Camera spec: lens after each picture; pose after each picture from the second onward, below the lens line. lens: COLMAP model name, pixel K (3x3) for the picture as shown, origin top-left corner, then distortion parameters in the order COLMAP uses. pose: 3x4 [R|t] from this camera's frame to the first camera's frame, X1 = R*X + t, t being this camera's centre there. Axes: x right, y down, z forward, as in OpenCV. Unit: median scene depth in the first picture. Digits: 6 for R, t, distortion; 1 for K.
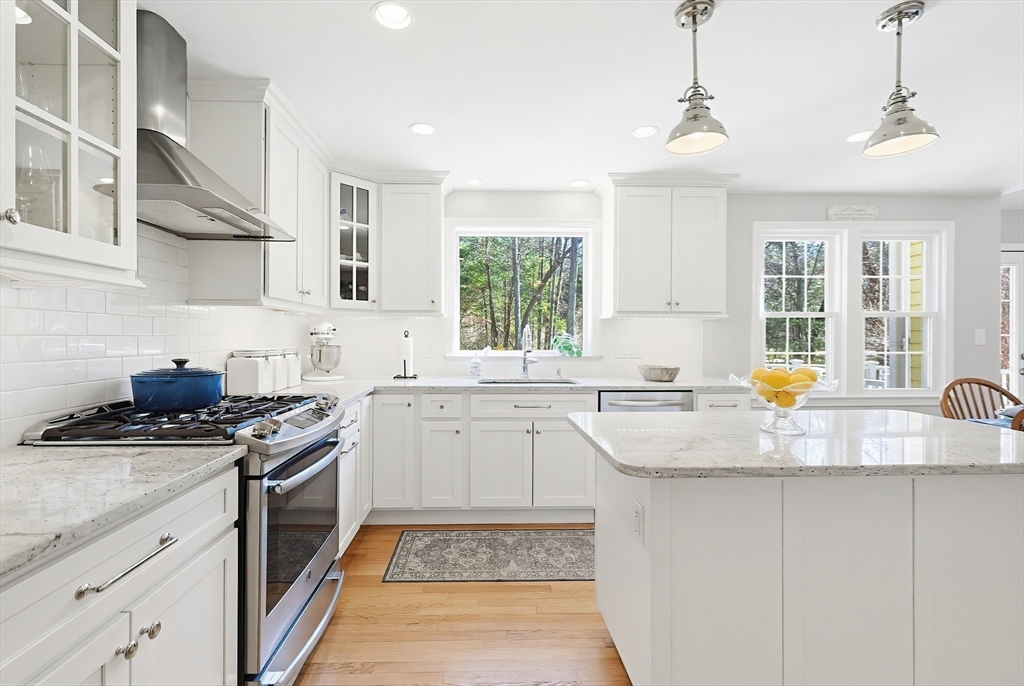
lens RADIAL K [[458.0, 0, 492.7], [0, 458.0, 333.7], [0, 0, 1]] dist [-0.002786, -0.000351]
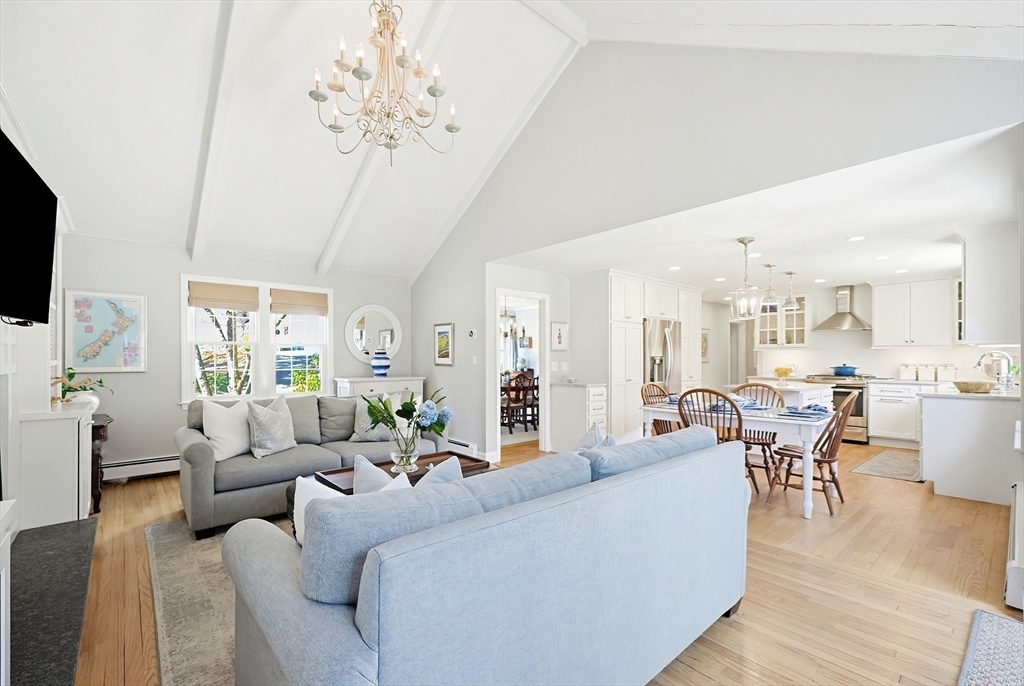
lens RADIAL K [[445.4, 0, 516.1], [0, 445.4, 360.5], [0, 0, 1]] dist [-0.000522, -0.000017]
pose [[-0.769386, 0.001909, -0.638781, 2.450077], [0.003492, 0.999993, -0.001218, 0.010496], [0.638774, -0.003168, -0.769388, 1.285653]]
